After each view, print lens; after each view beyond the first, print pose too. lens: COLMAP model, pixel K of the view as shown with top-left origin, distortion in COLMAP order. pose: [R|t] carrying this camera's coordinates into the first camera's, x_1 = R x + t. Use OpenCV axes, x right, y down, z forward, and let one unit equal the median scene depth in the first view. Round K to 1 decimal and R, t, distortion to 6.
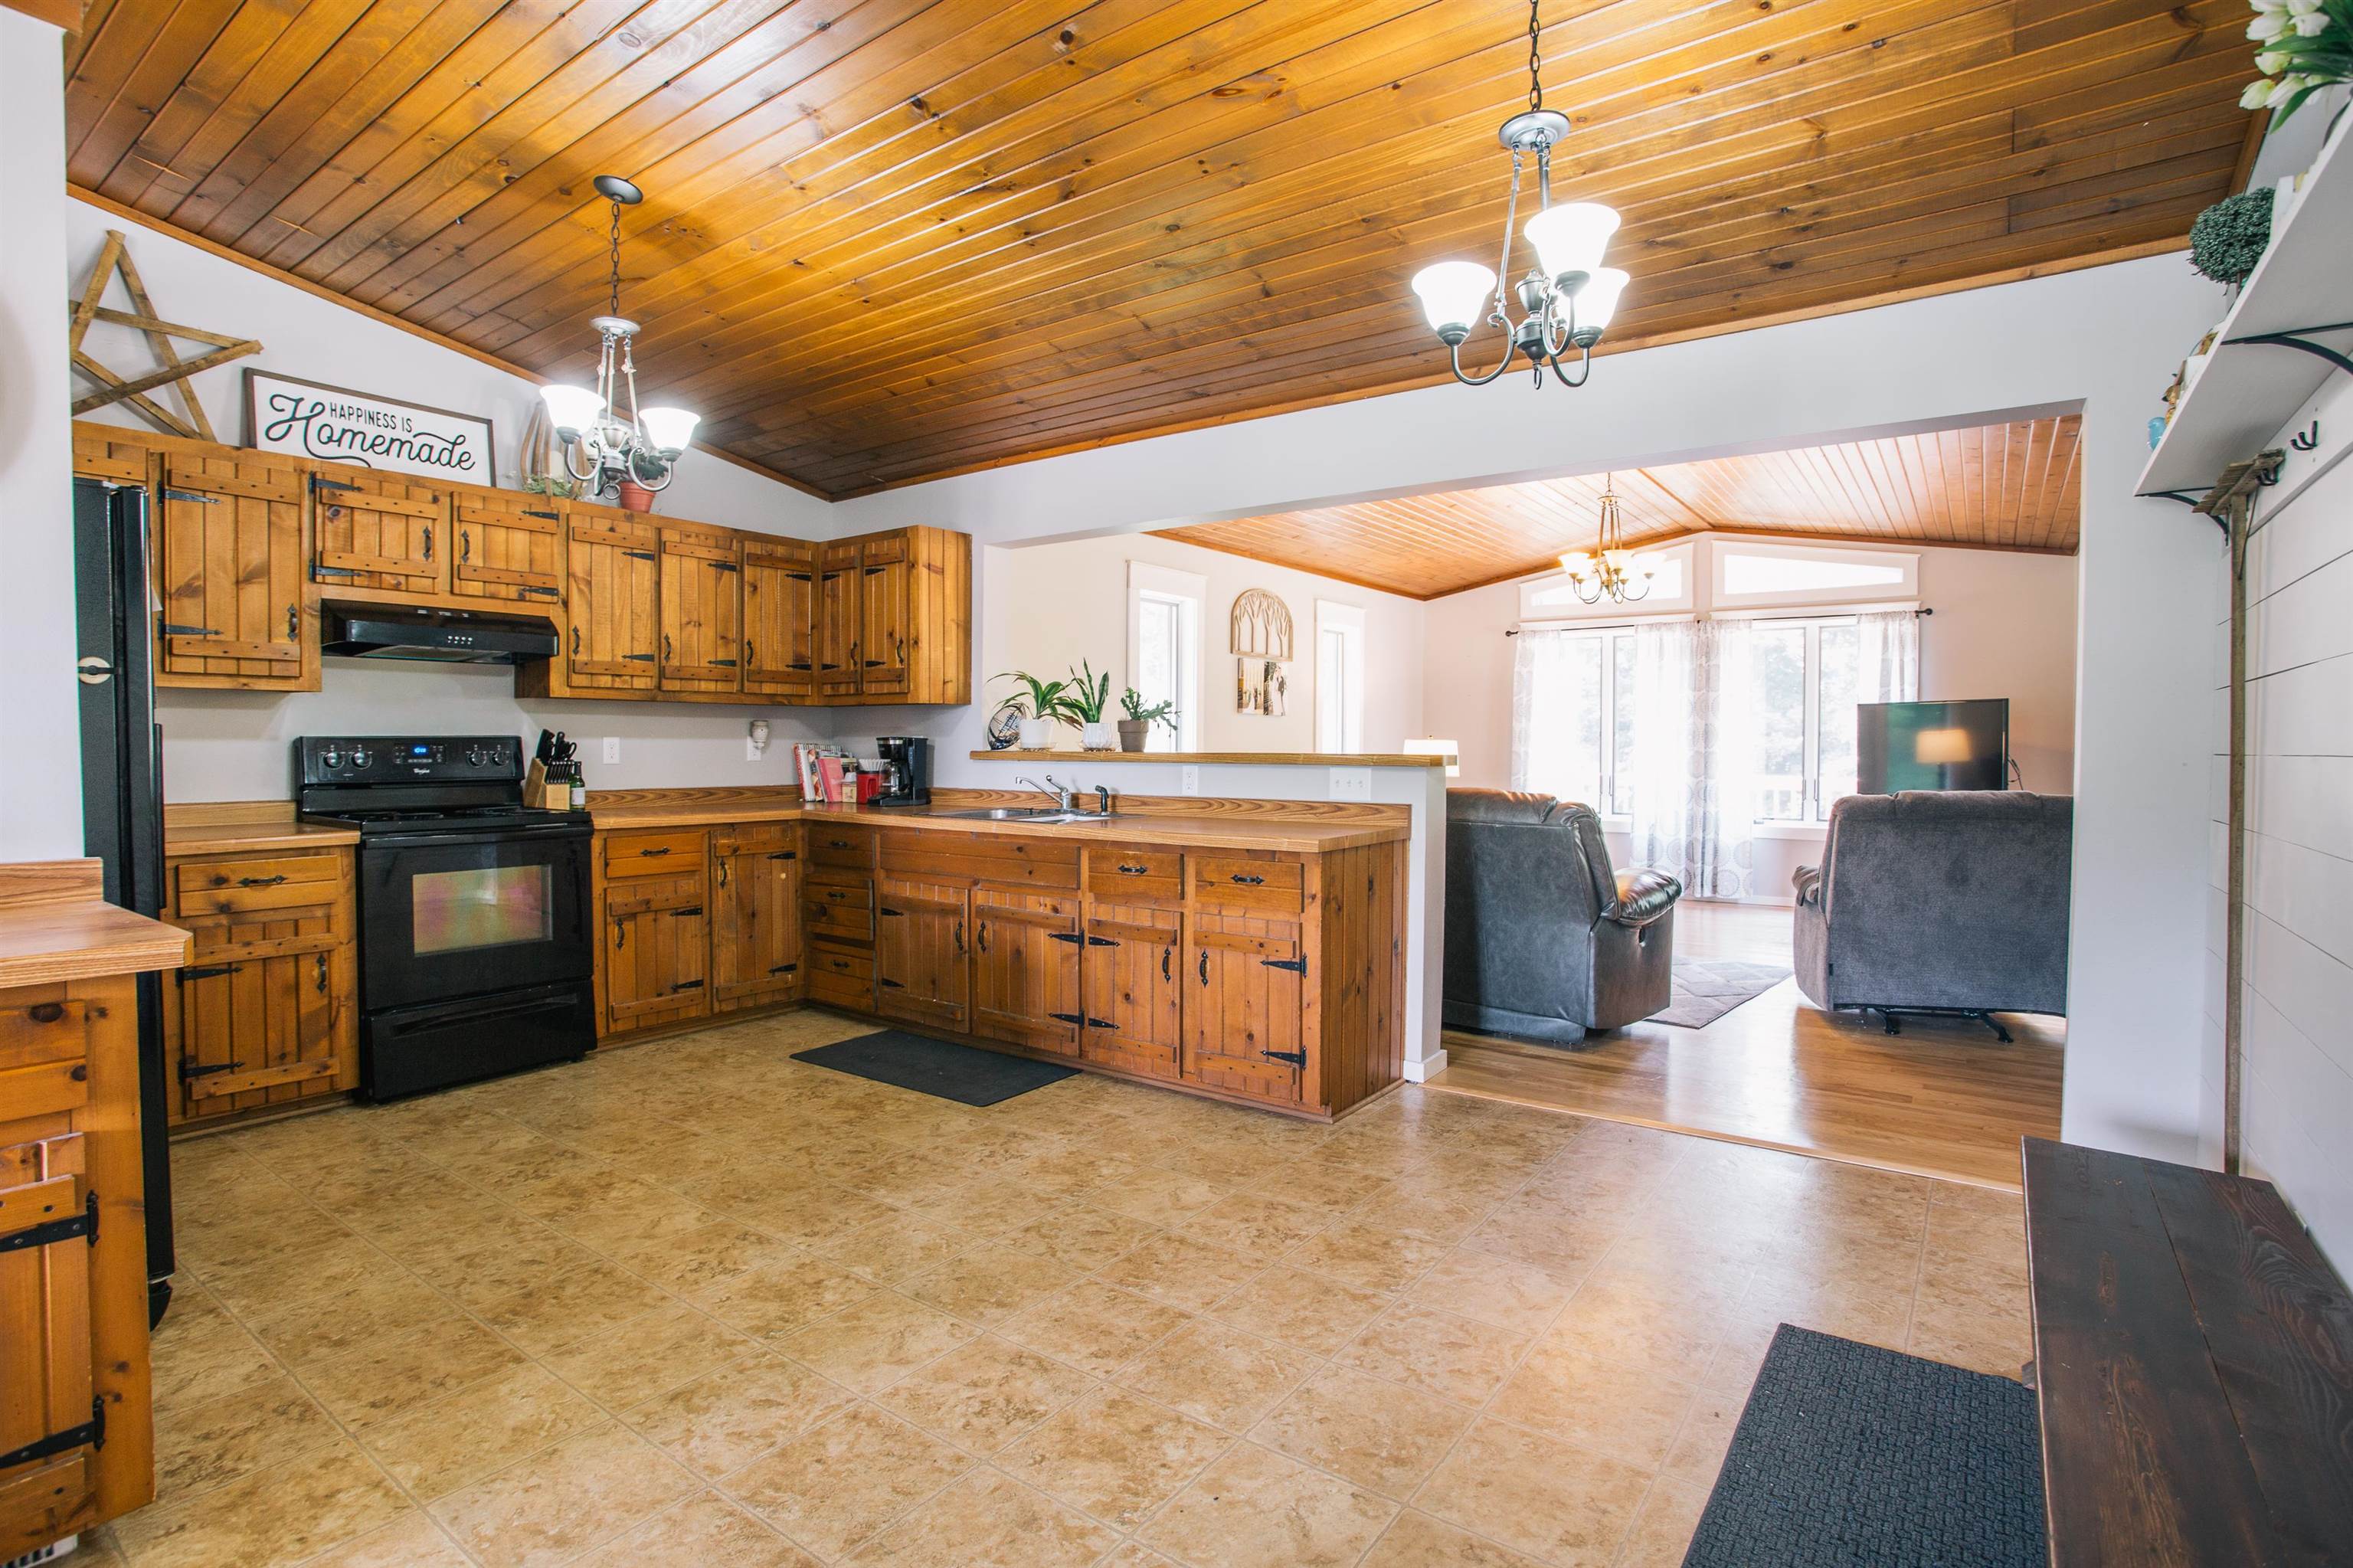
lens RADIAL K [[1148.6, 0, 1187.2], [0, 1148.6, 774.3], [0, 0, 1]] dist [-0.084059, 0.040448]
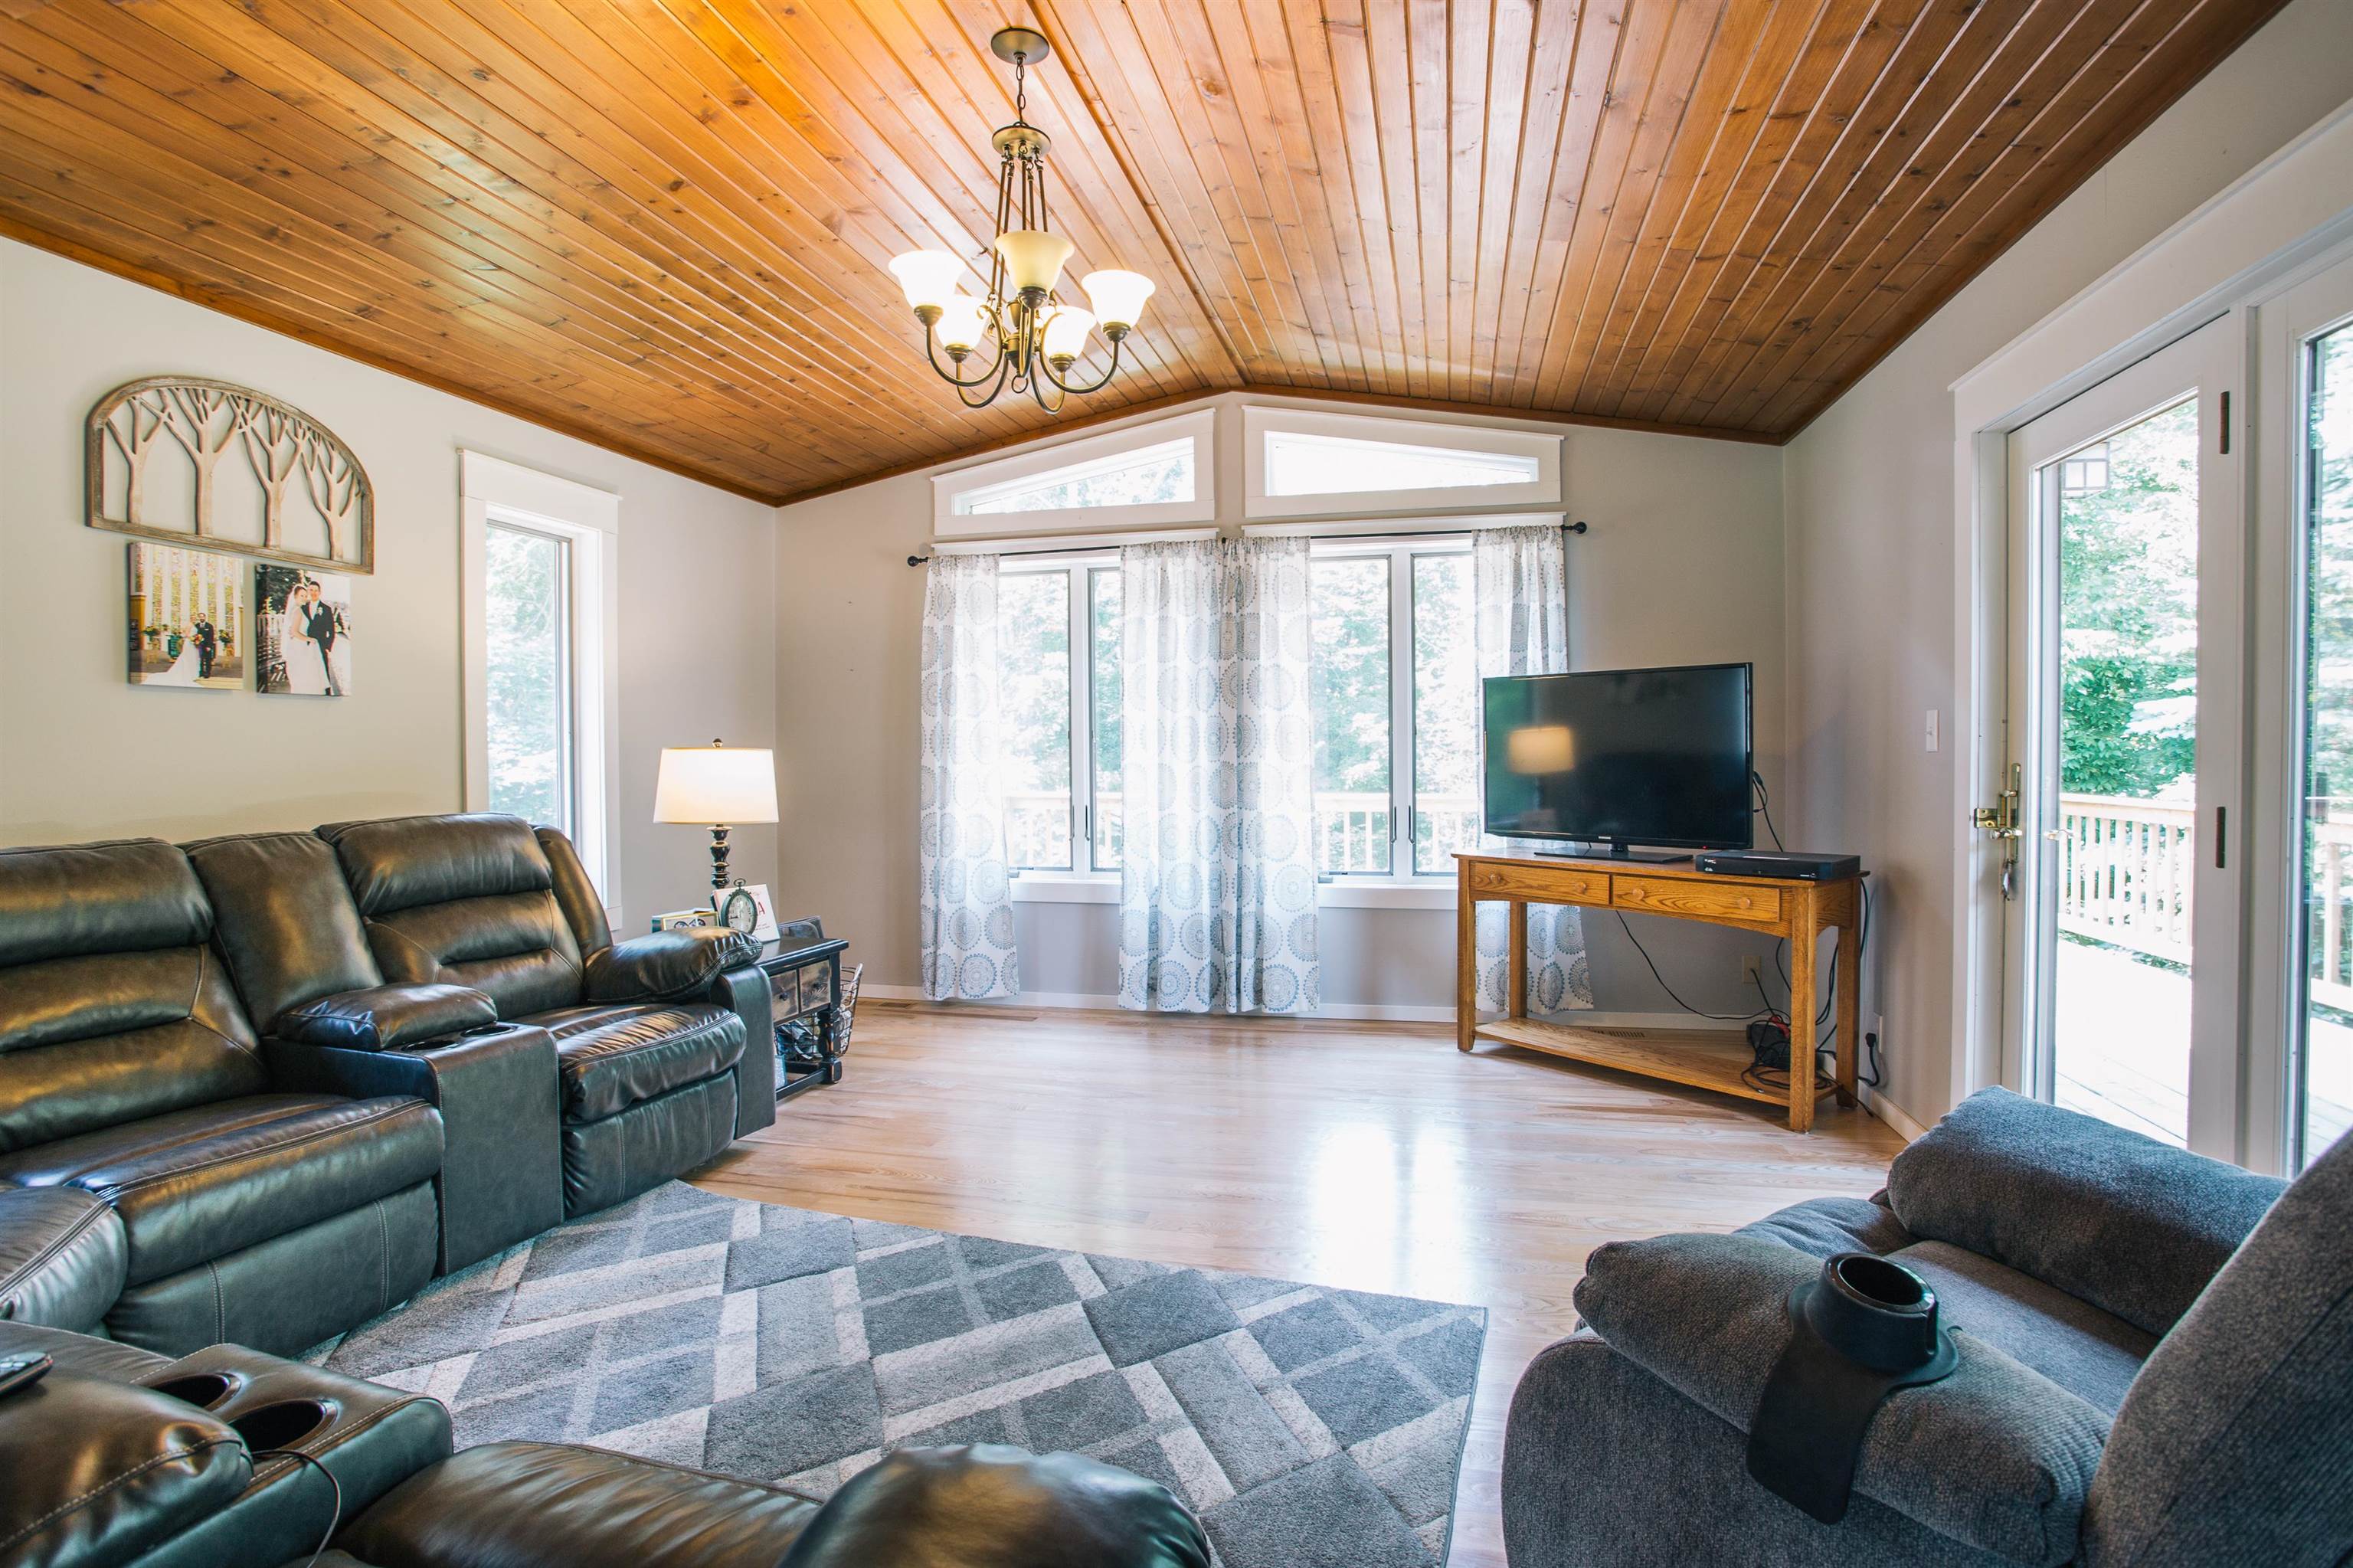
lens RADIAL K [[1142.3, 0, 1186.7], [0, 1142.3, 775.6], [0, 0, 1]] dist [-0.082994, 0.043304]
pose [[0.920285, -0.018380, 0.390817, 0.204216], [0.020659, 0.999785, -0.001627, -0.013225], [-0.390703, 0.009571, 0.920467, 0.470243]]
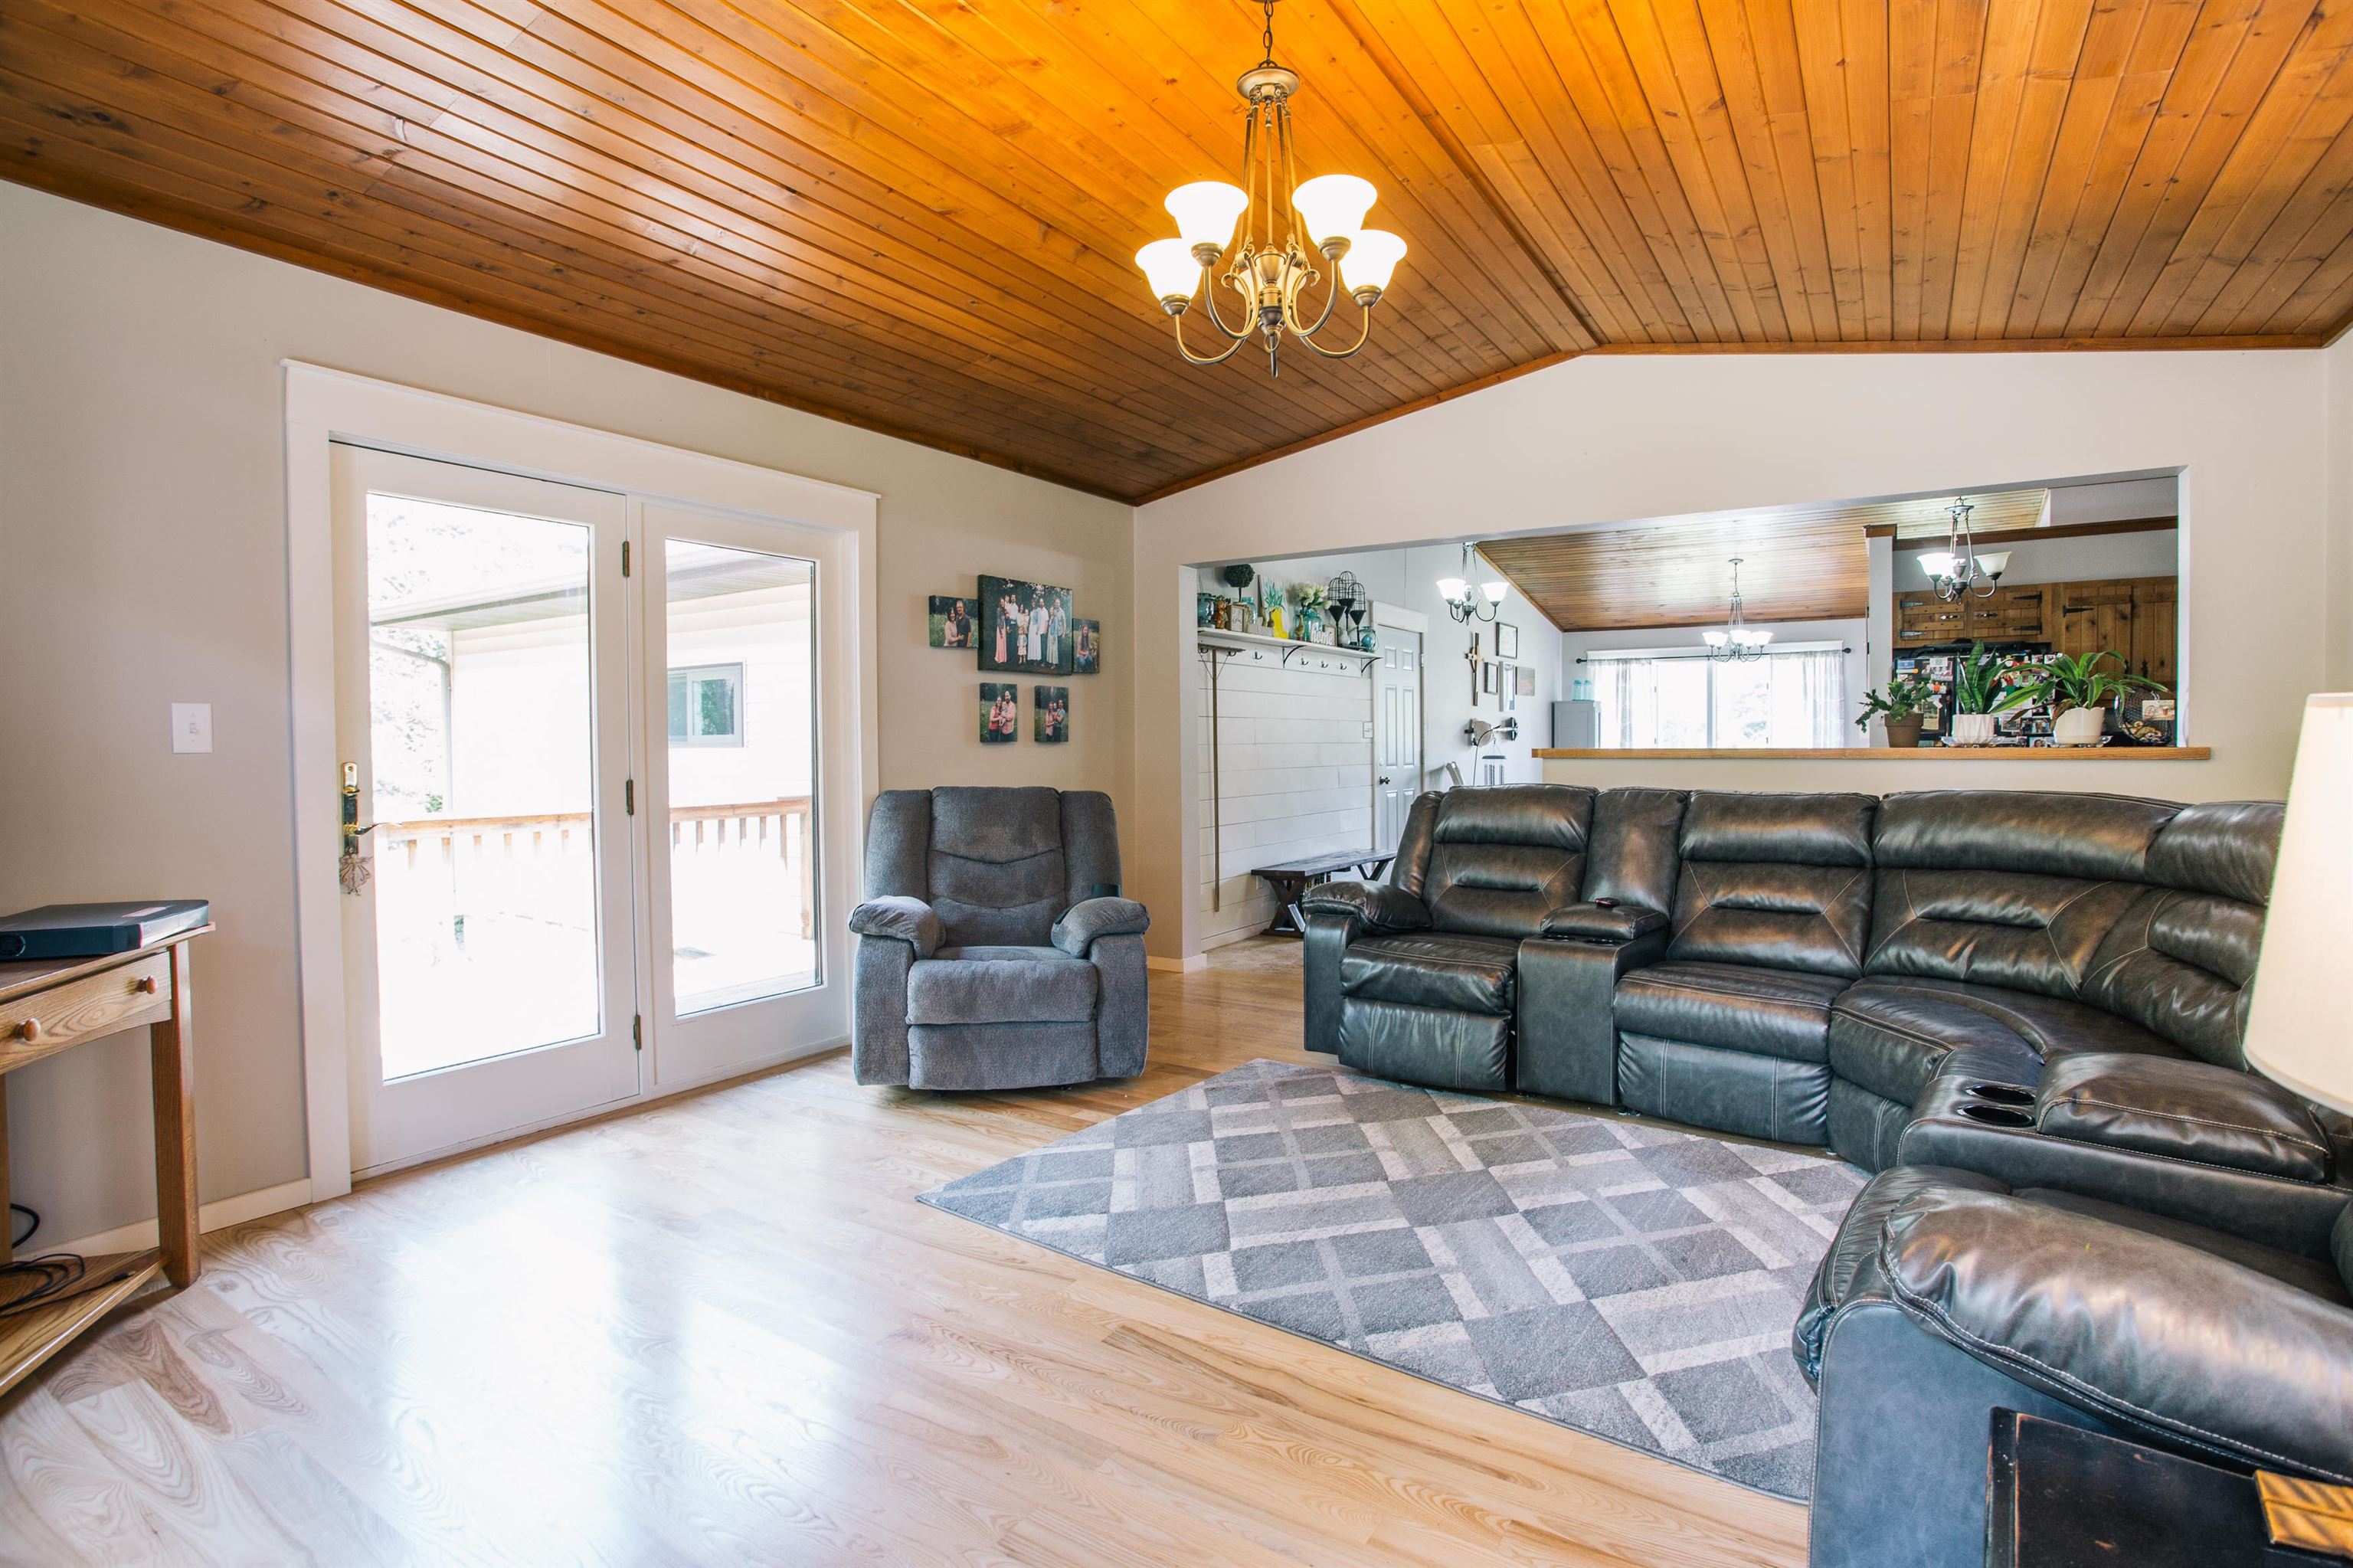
lens RADIAL K [[1148.6, 0, 1187.2], [0, 1148.6, 774.3], [0, 0, 1]] dist [-0.084059, 0.040448]
pose [[-0.998034, 0.007757, -0.062191, 0.318179], [0.004580, 0.998685, 0.051065, -0.025770], [0.062506, 0.050680, -0.996757, 1.045491]]
